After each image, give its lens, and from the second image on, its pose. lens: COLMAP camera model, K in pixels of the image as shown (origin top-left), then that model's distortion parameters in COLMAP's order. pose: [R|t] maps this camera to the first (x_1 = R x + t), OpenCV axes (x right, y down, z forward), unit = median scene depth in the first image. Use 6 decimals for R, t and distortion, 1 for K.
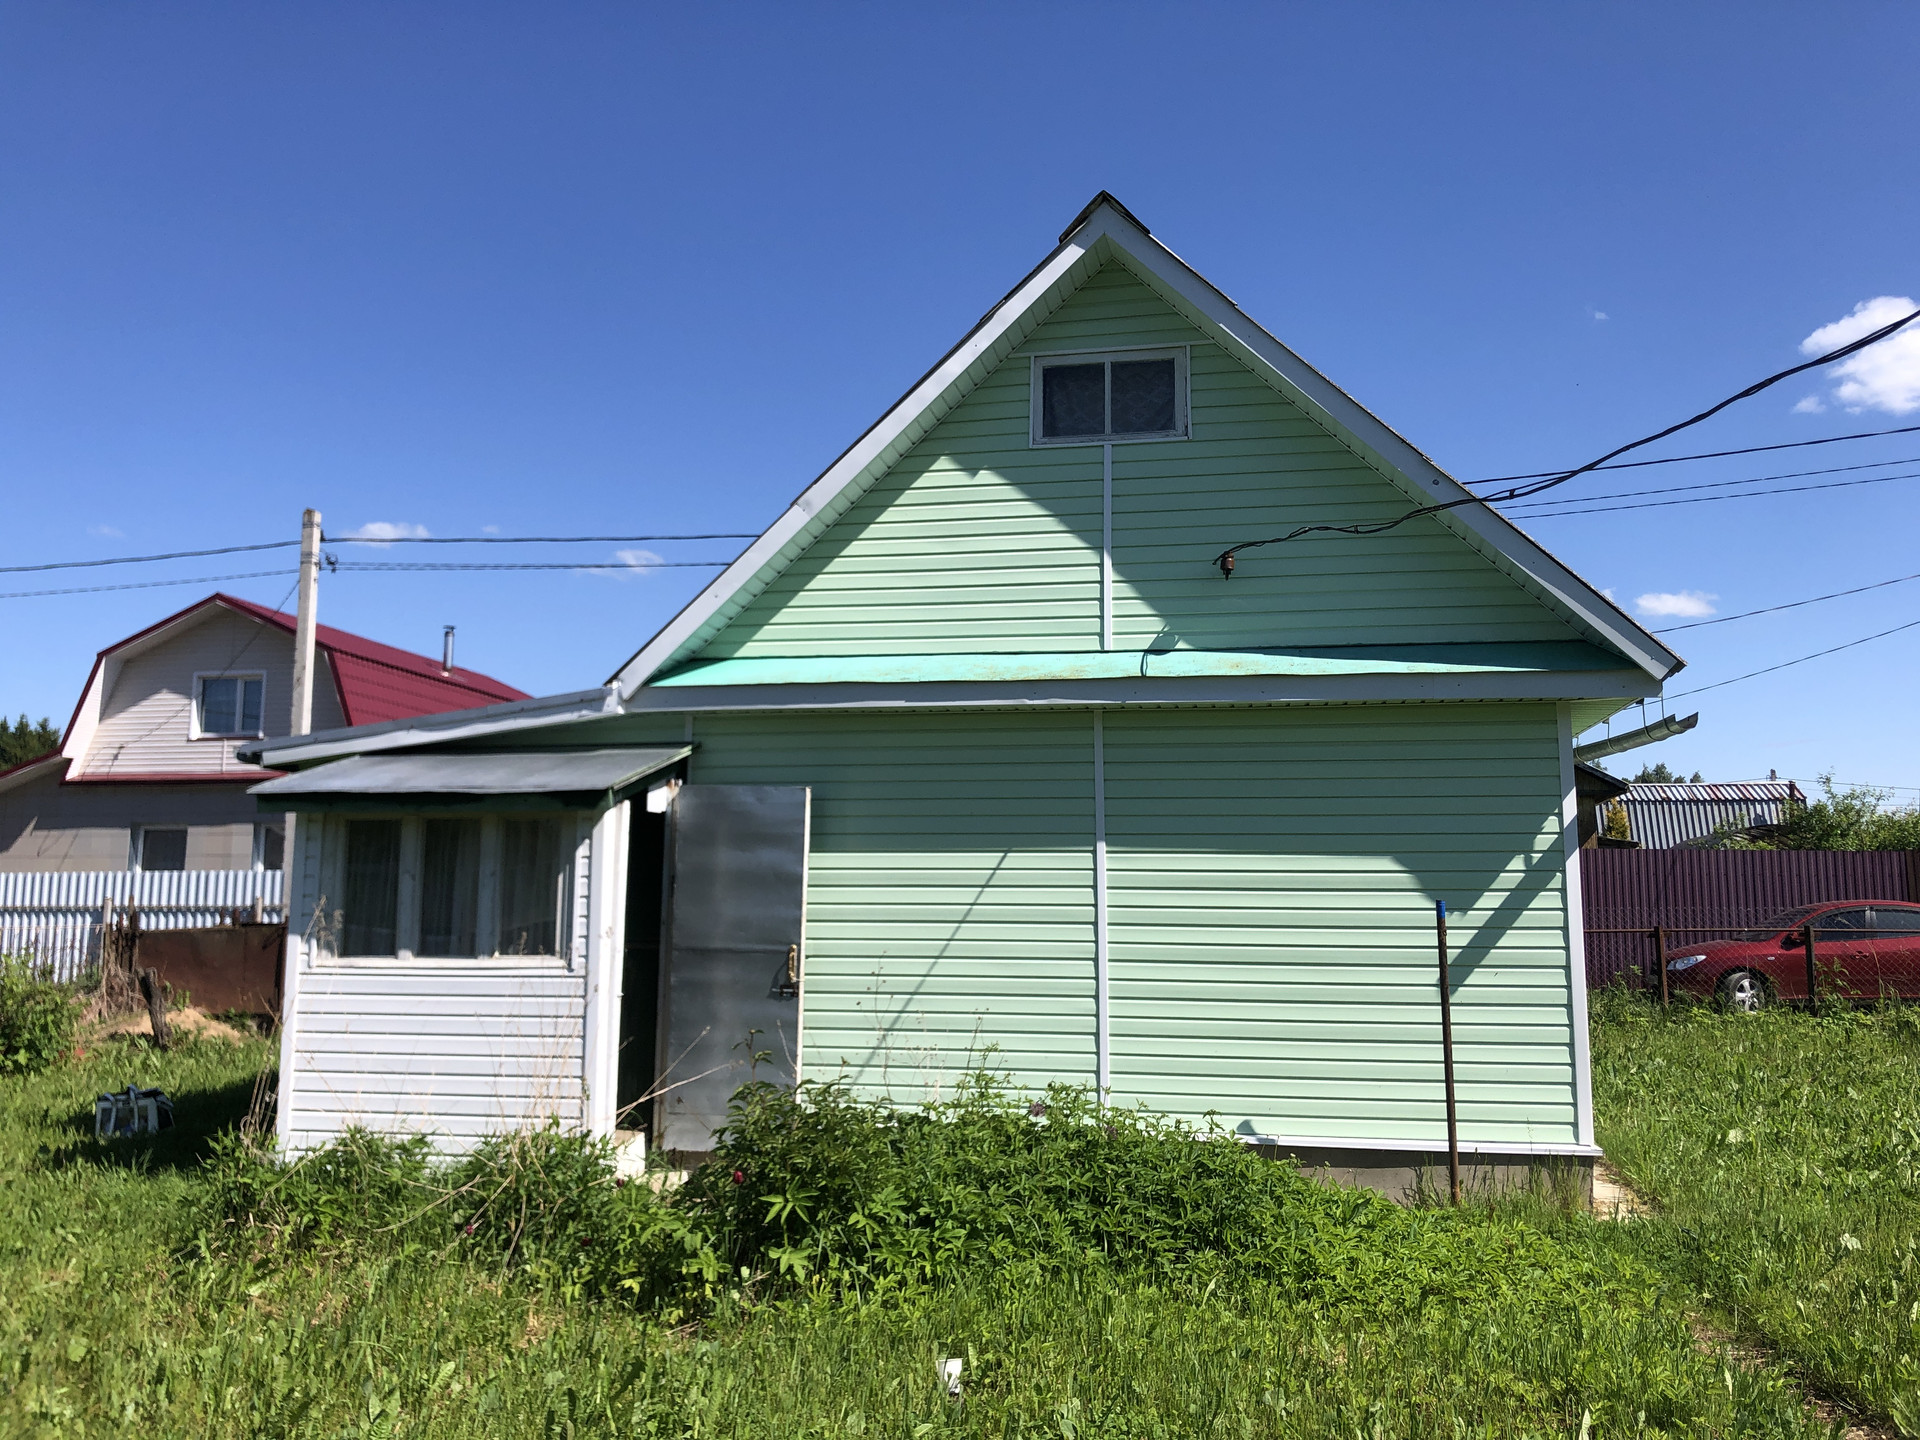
lens RADIAL K [[1561.3, 0, 932.9], [0, 1561.3, 693.9], [0, 0, 1]] dist [0.026634, -0.026410]
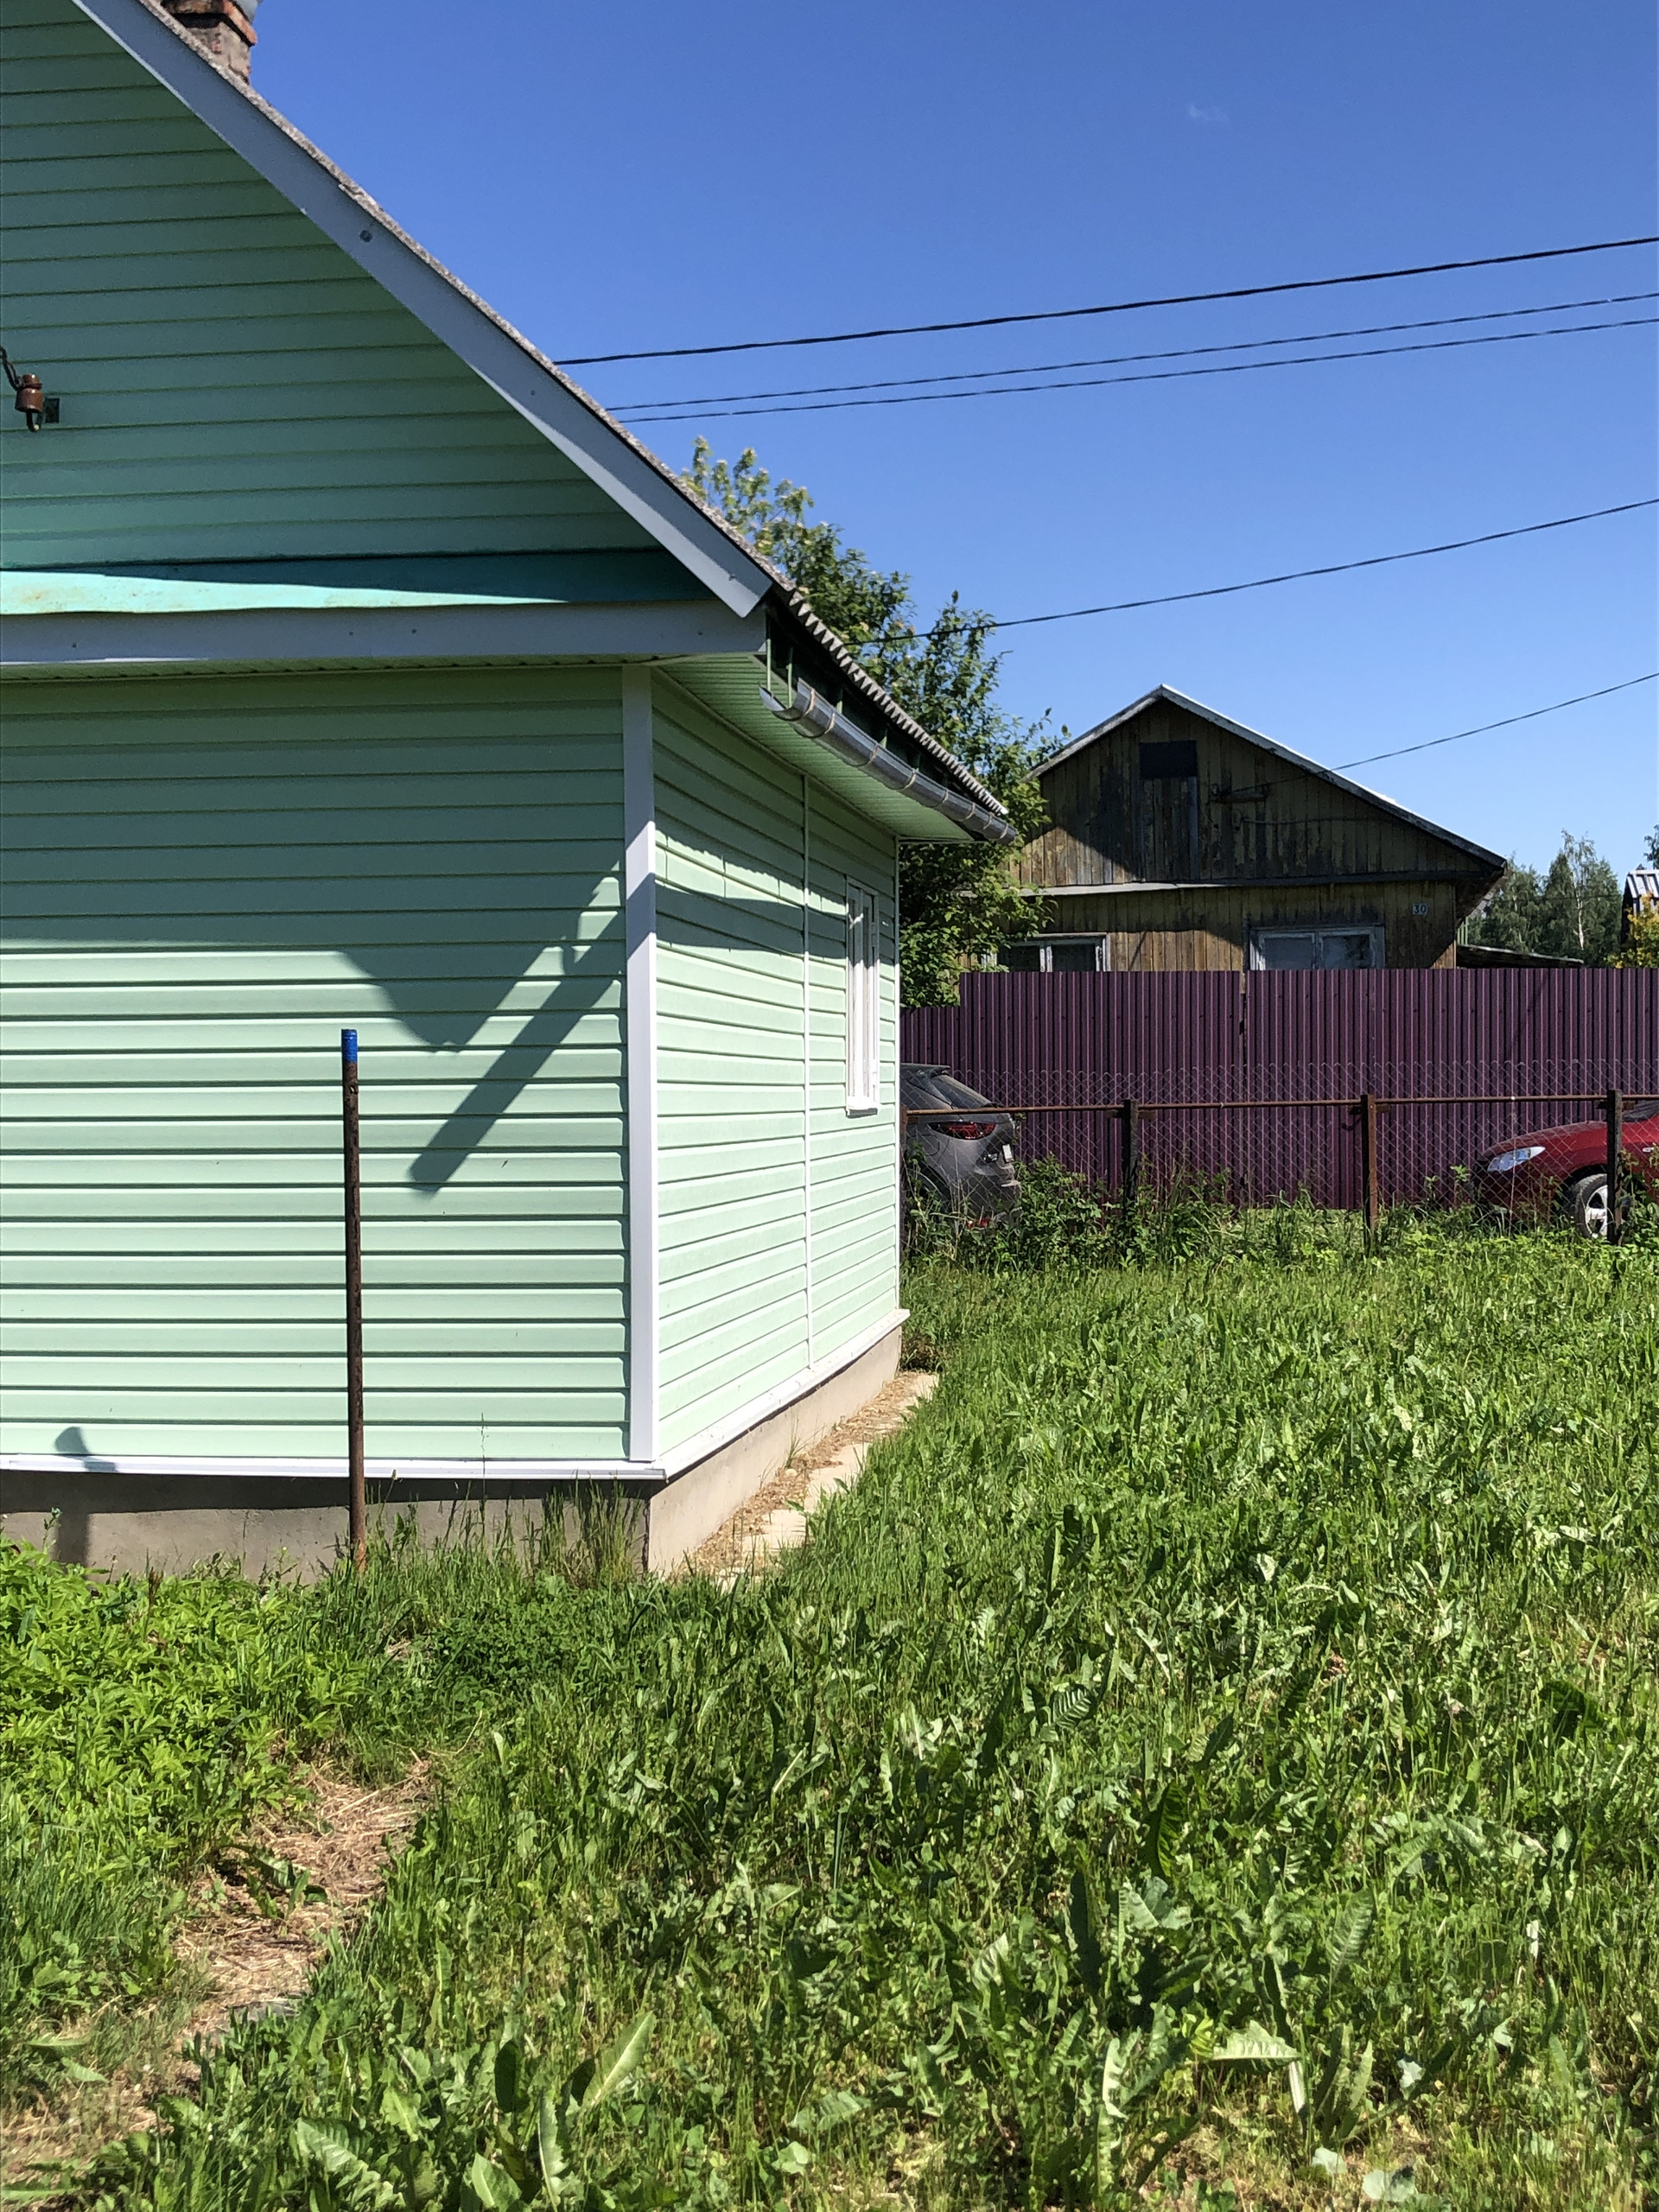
lens RADIAL K [[2675.0, 0, 832.4], [0, 2675.0, 1101.3], [0, 0, 1]] dist [0.033412, 0.000000]
pose [[0.999121, -0.009991, 0.040702, 0.413216], [0.004297, 0.990473, 0.137643, 0.026330], [-0.041690, -0.137347, 0.989645, 0.062451]]
